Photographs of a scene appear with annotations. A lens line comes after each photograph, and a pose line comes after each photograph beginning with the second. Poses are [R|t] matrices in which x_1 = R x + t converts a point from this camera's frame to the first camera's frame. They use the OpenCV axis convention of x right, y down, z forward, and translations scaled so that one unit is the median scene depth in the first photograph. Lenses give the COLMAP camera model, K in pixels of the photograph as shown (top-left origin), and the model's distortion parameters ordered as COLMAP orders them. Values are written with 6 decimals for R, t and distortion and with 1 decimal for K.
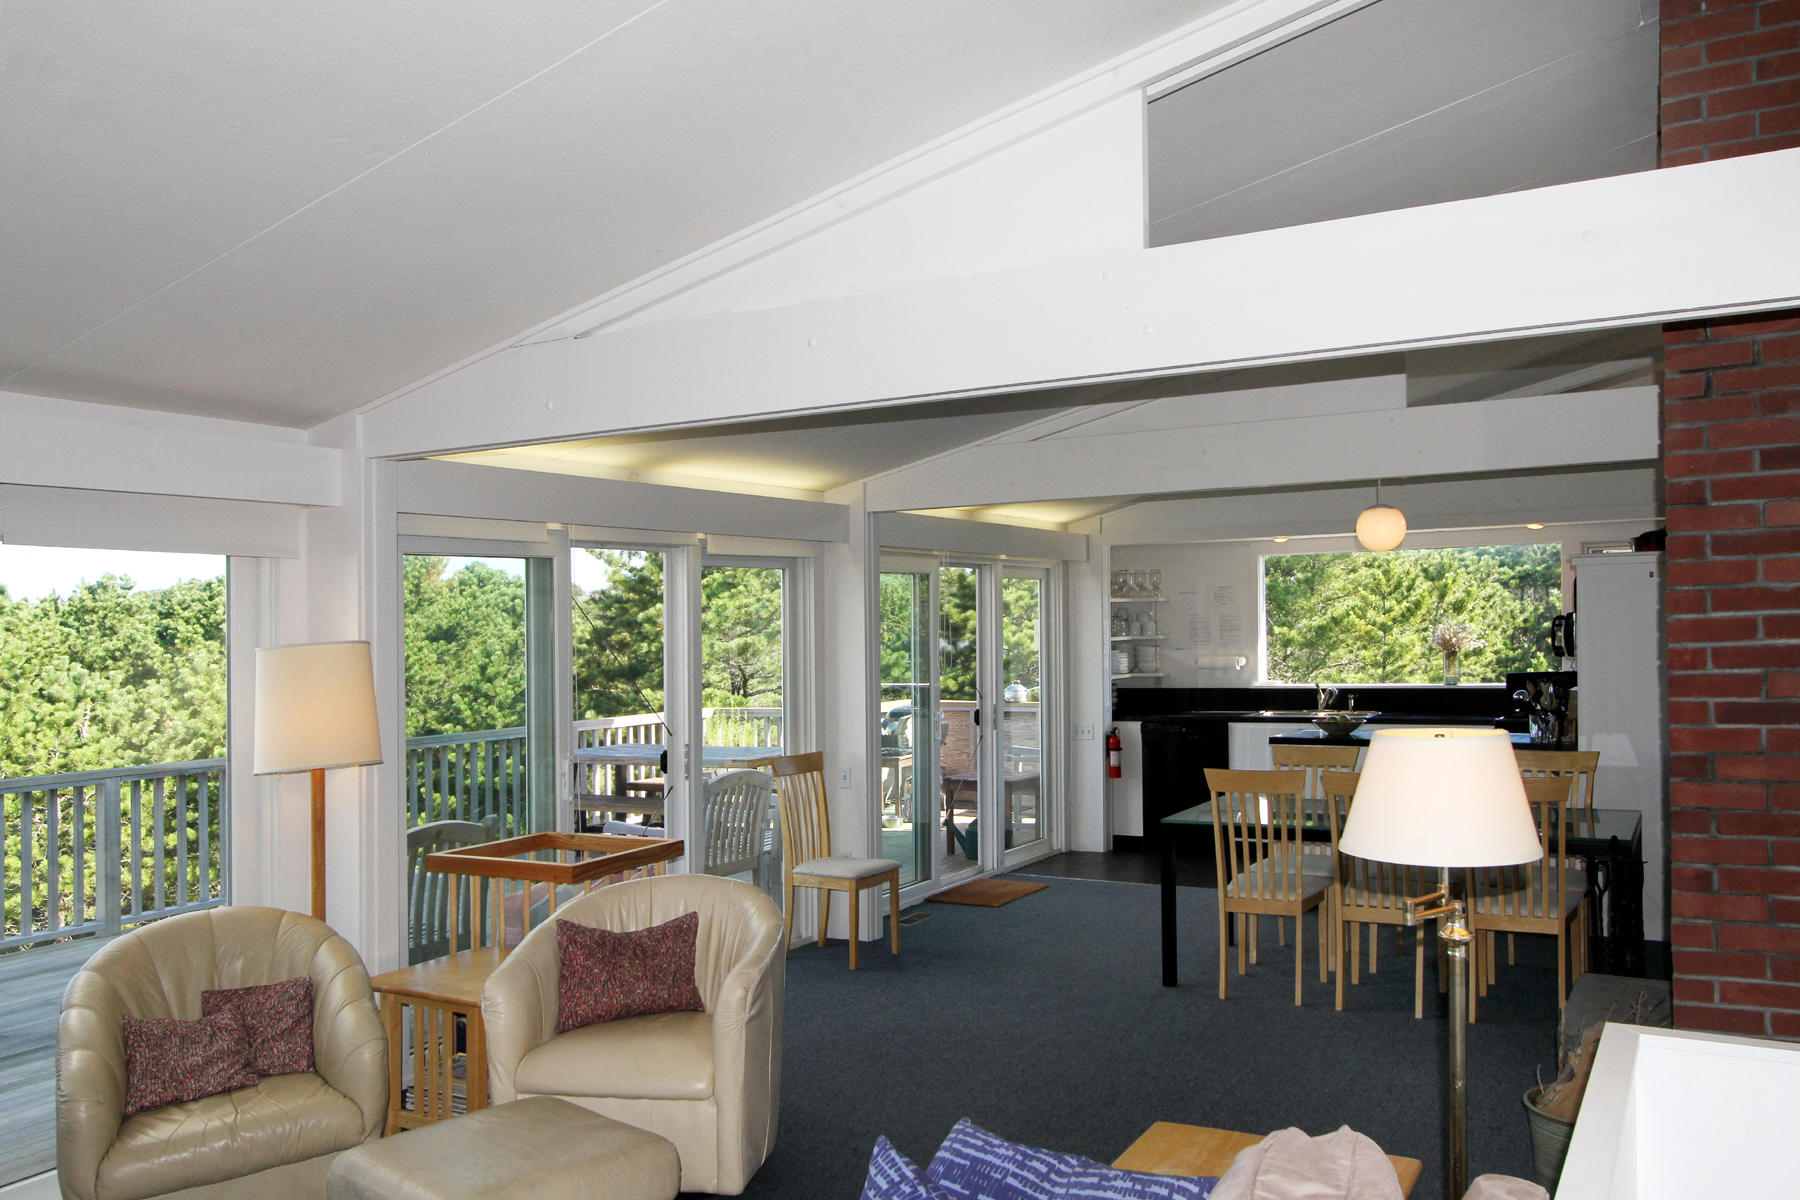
lens RADIAL K [[1463.7, 0, 900.0], [0, 1463.7, 600.0], [0, 0, 1]] dist [0.006318, 0.000813]
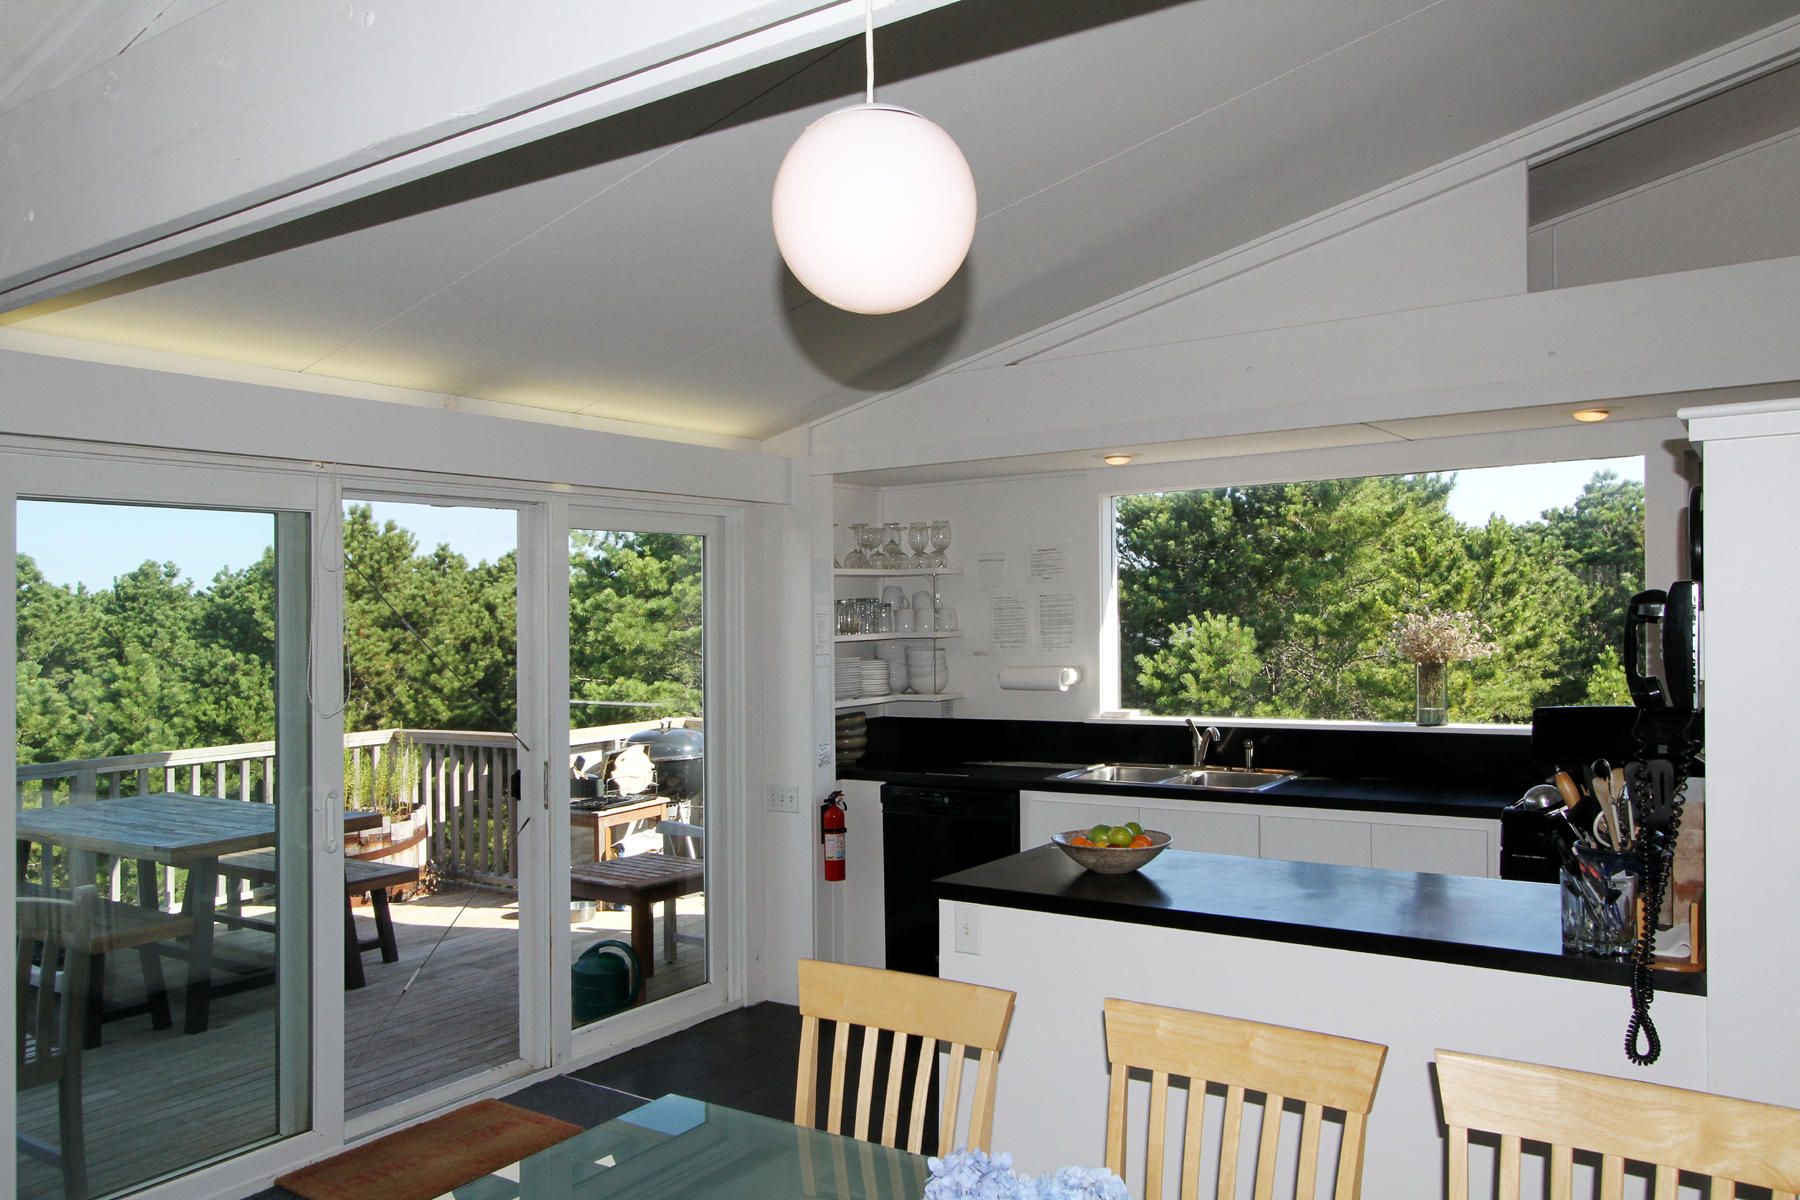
lens RADIAL K [[1319.4, 0, 900.0], [0, 1319.4, 600.0], [0, 0, 1]] dist [-0.001130, -0.000866]
pose [[0.996542, -0.000633, -0.083083, 0.088468], [0.001346, 0.999963, 0.008525, 0.002975], [0.083075, -0.008607, 0.996506, 0.199525]]
